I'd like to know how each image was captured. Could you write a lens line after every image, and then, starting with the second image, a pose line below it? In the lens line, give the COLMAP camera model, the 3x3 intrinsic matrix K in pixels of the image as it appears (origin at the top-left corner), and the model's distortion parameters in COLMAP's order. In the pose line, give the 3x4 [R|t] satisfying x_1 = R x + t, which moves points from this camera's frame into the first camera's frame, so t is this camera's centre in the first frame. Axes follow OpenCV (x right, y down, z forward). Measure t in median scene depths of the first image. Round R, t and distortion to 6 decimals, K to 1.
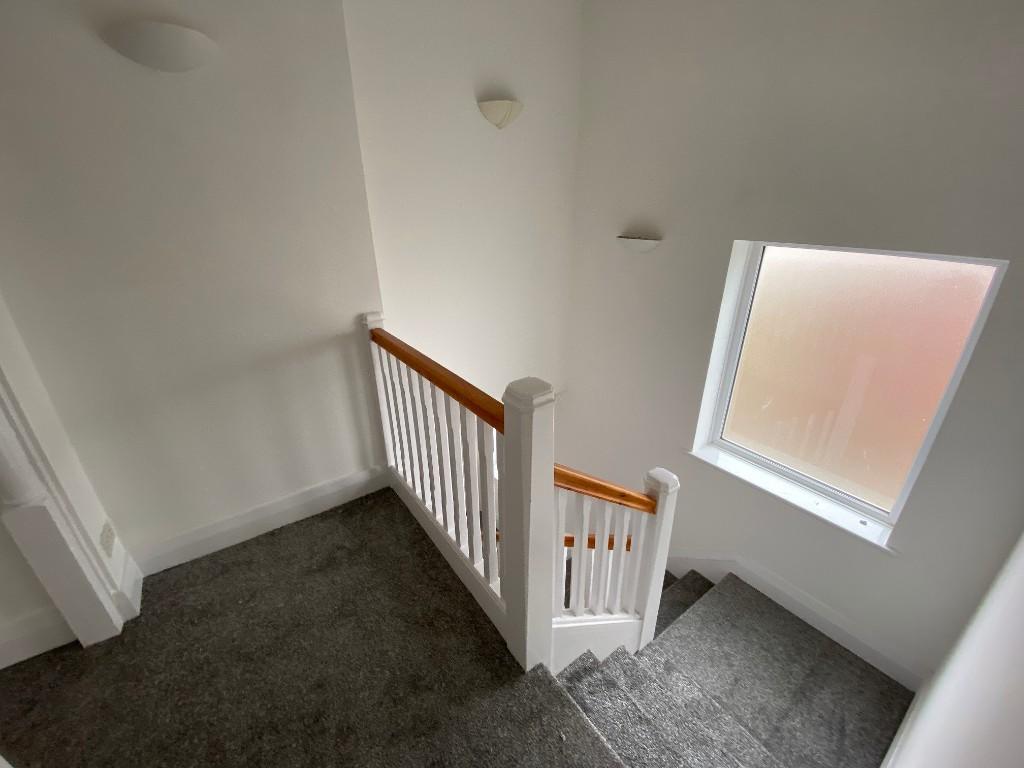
lens RADIAL K [[412.2, 0, 512.0], [0, 412.2, 384.0], [0, 0, 1]] dist [0.000147, -0.013566]
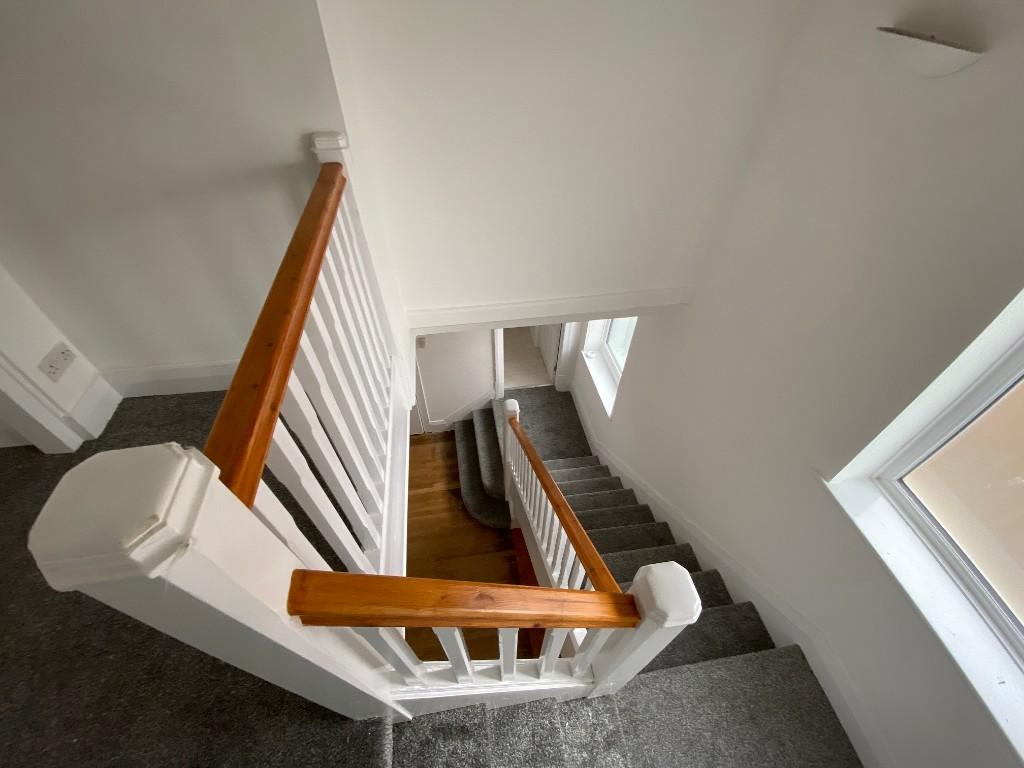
lens RADIAL K [[412.2, 0, 512.0], [0, 412.2, 384.0], [0, 0, 1]] dist [0.000147, -0.013566]
pose [[0.891158, 0.339231, -0.301263, 0.217926], [-0.199946, 0.889718, 0.410395, -0.146726], [0.407258, -0.305491, 0.860707, 0.473465]]
